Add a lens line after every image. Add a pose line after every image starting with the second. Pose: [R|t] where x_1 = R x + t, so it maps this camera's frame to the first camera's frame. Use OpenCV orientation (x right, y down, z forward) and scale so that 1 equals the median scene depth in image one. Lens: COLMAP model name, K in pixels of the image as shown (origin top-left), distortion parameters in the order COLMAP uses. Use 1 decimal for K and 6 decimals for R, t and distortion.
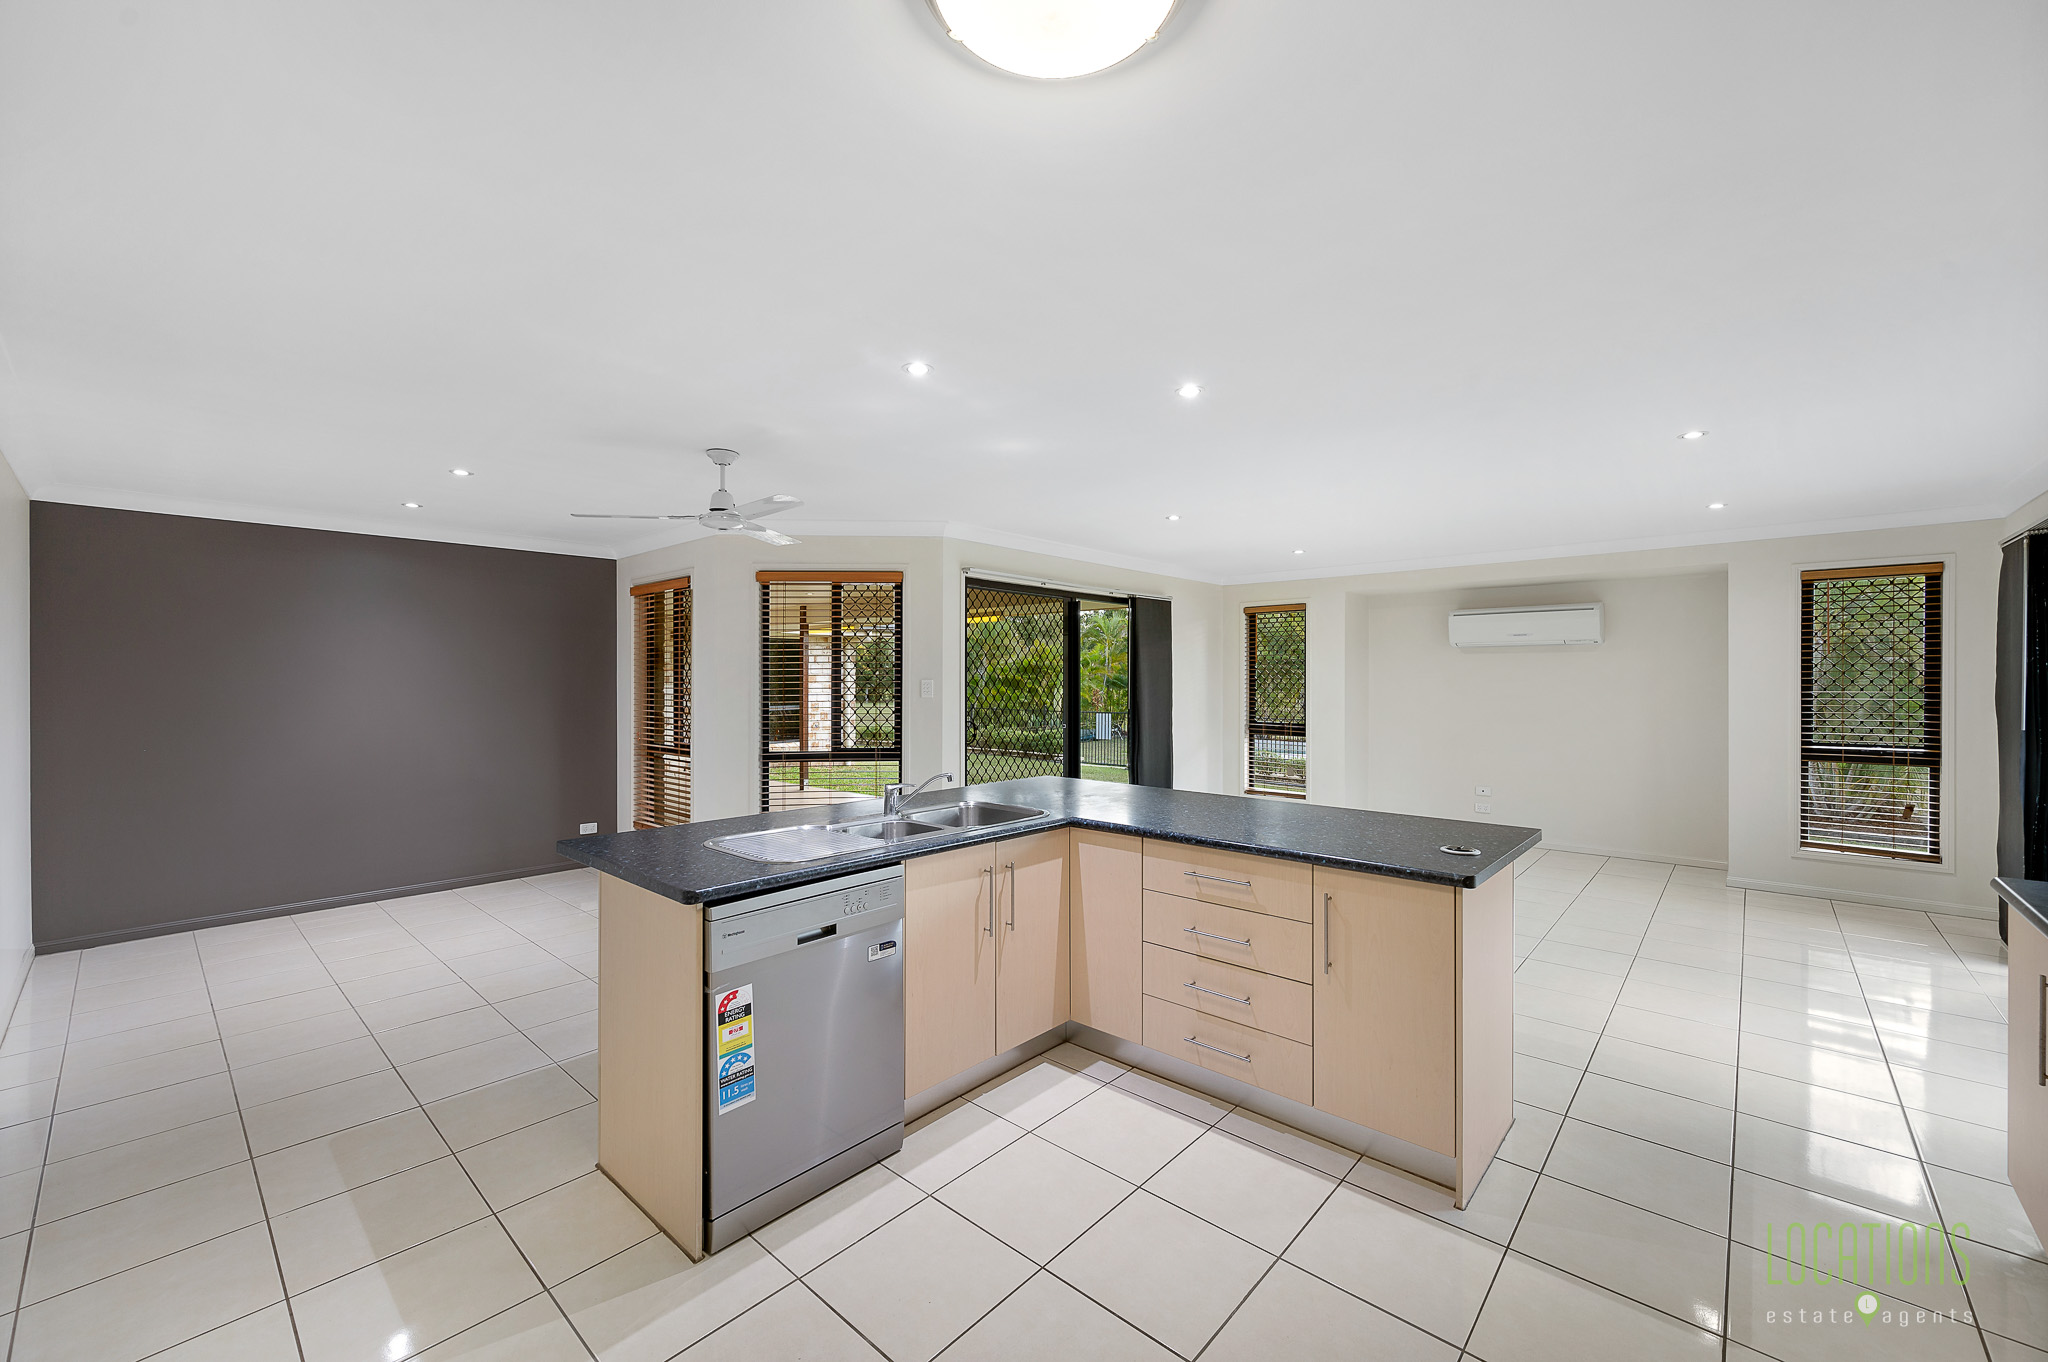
lens RADIAL K [[812.1, 0, 1024.6], [0, 812.1, 692.1], [0, 0, 1]] dist [-0.002102, 0.000106]
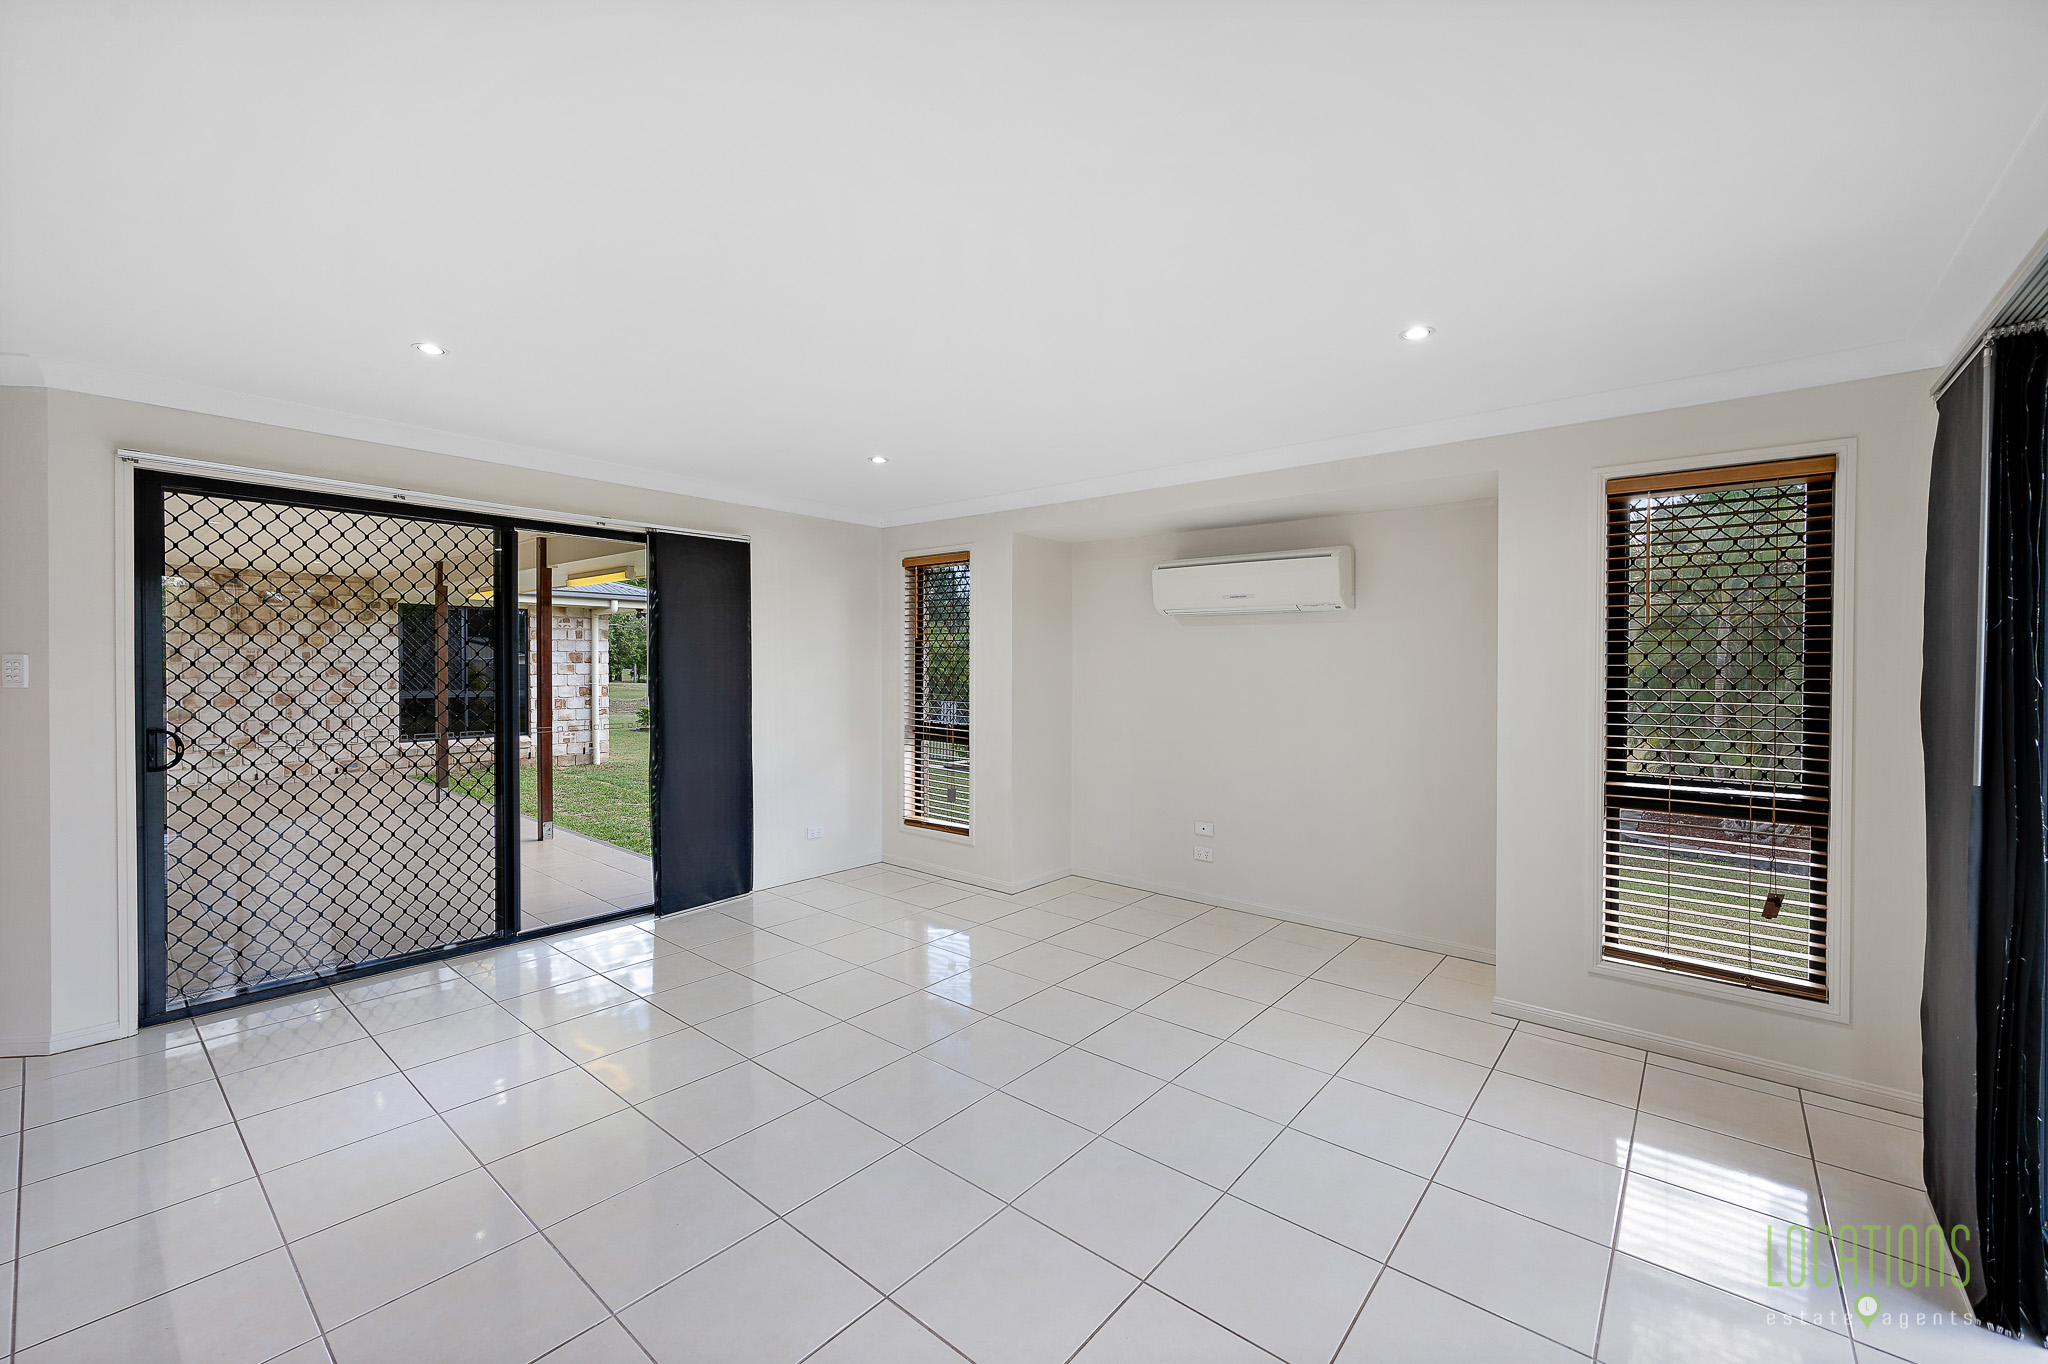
lens RADIAL K [[824.3, 0, 1027.5], [0, 824.3, 678.5], [0, 0, 1]] dist [-0.004158, -0.000048]
pose [[0.999315, 0.006761, 0.036377, 0.522882], [-0.006908, 0.999968, 0.003916, -0.006987], [-0.036349, -0.004164, 0.999330, 0.427941]]
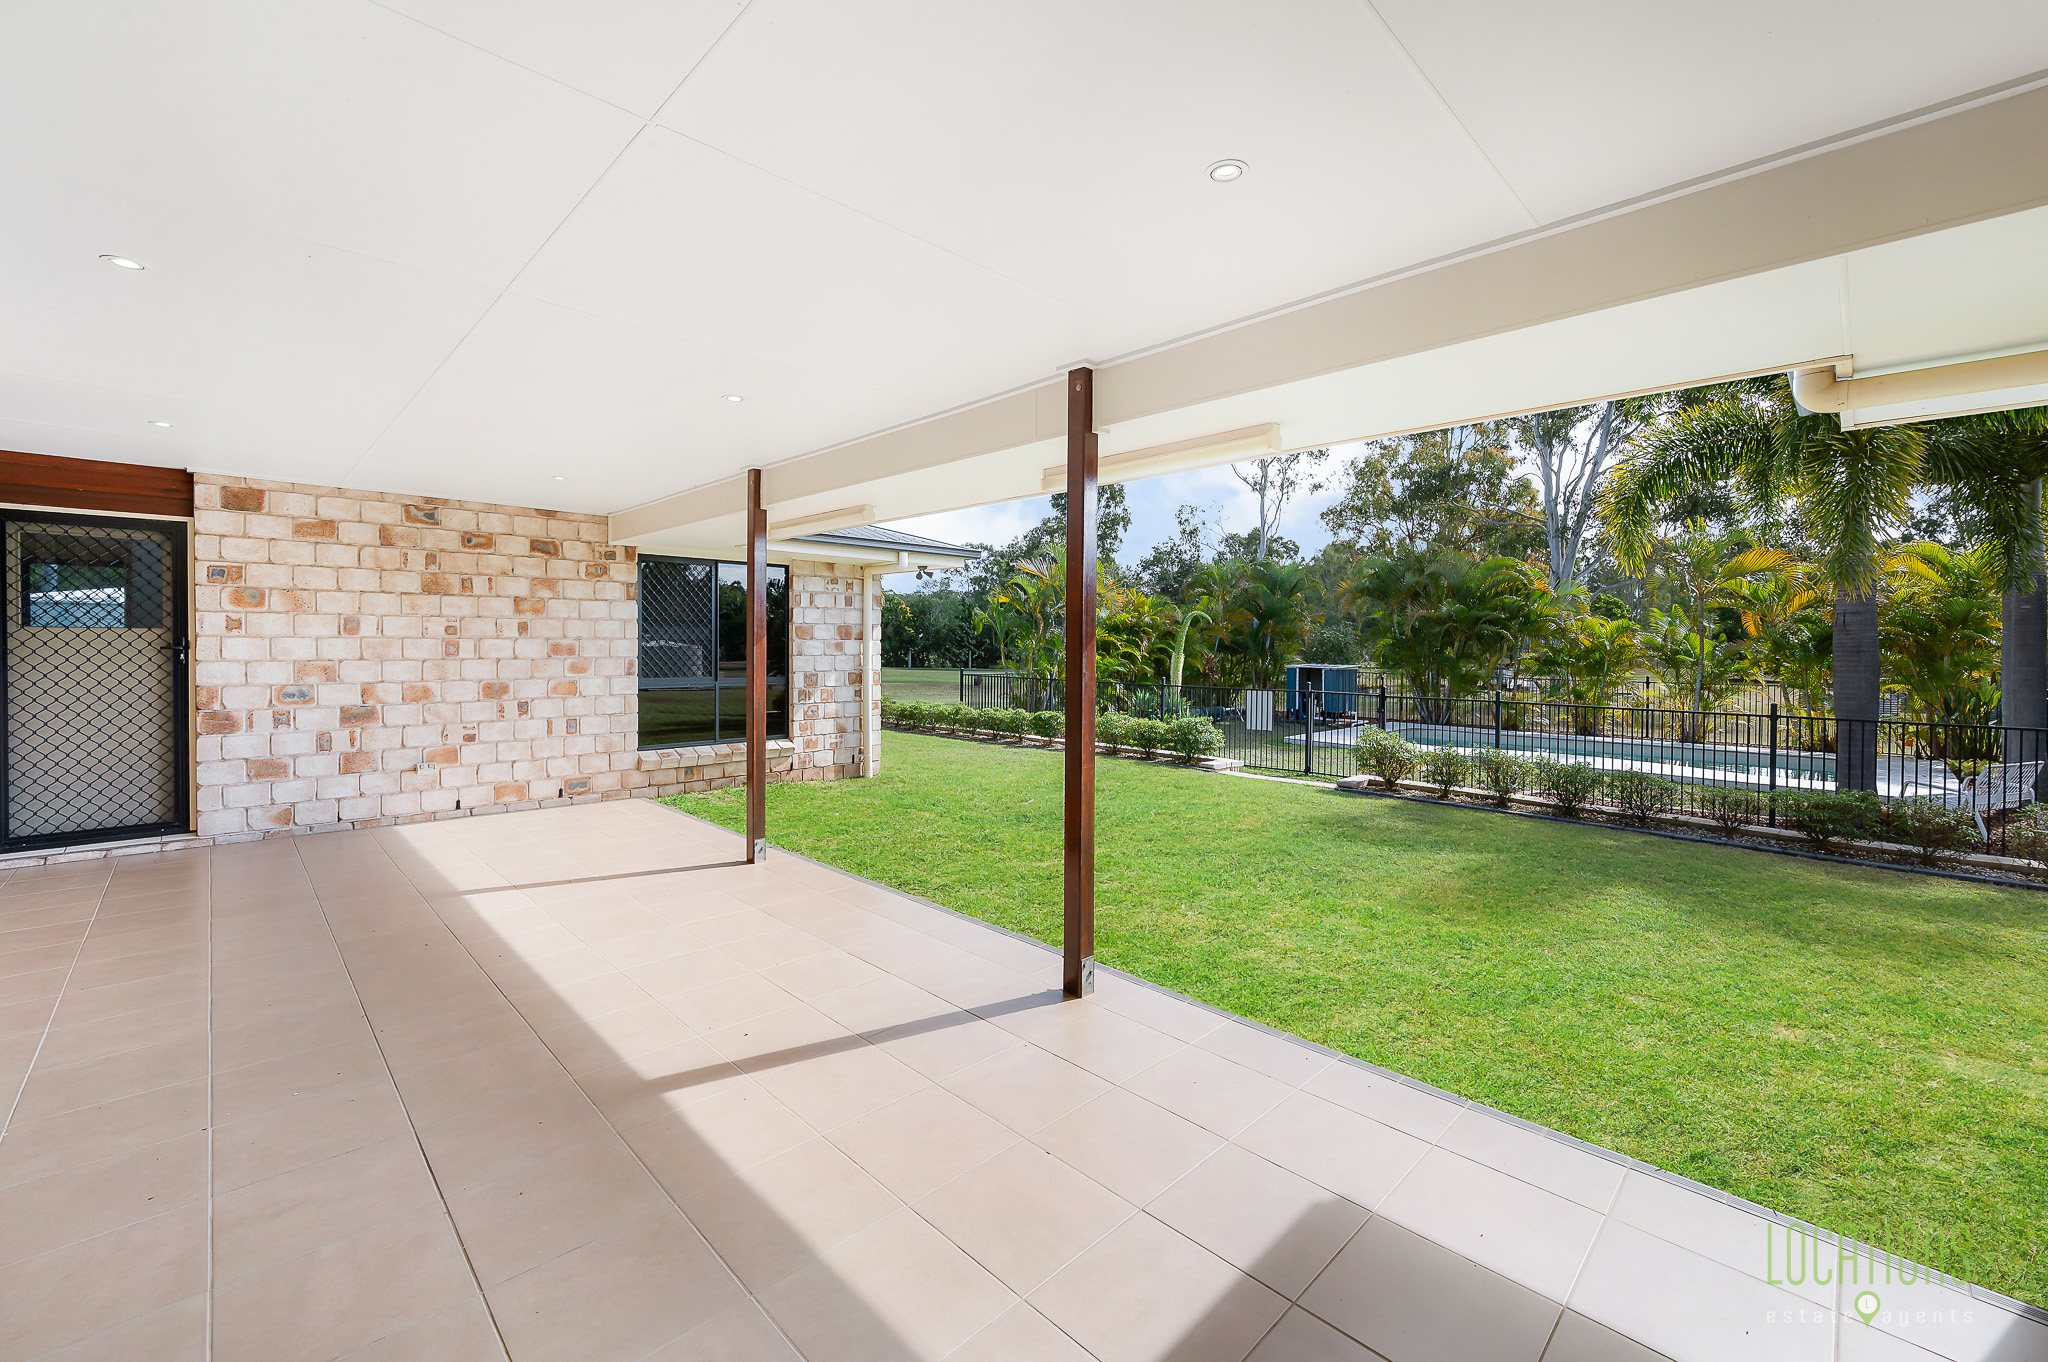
lens RADIAL K [[812.1, 0, 1034.2], [0, 812.1, 667.3], [0, 0, 1]] dist [-0.002102, 0.000106]
pose [[0.998866, 0.004182, -0.047435, -0.183544], [-0.003695, 0.999940, 0.010360, 0.004750], [0.047476, -0.010173, 0.998821, 1.126242]]
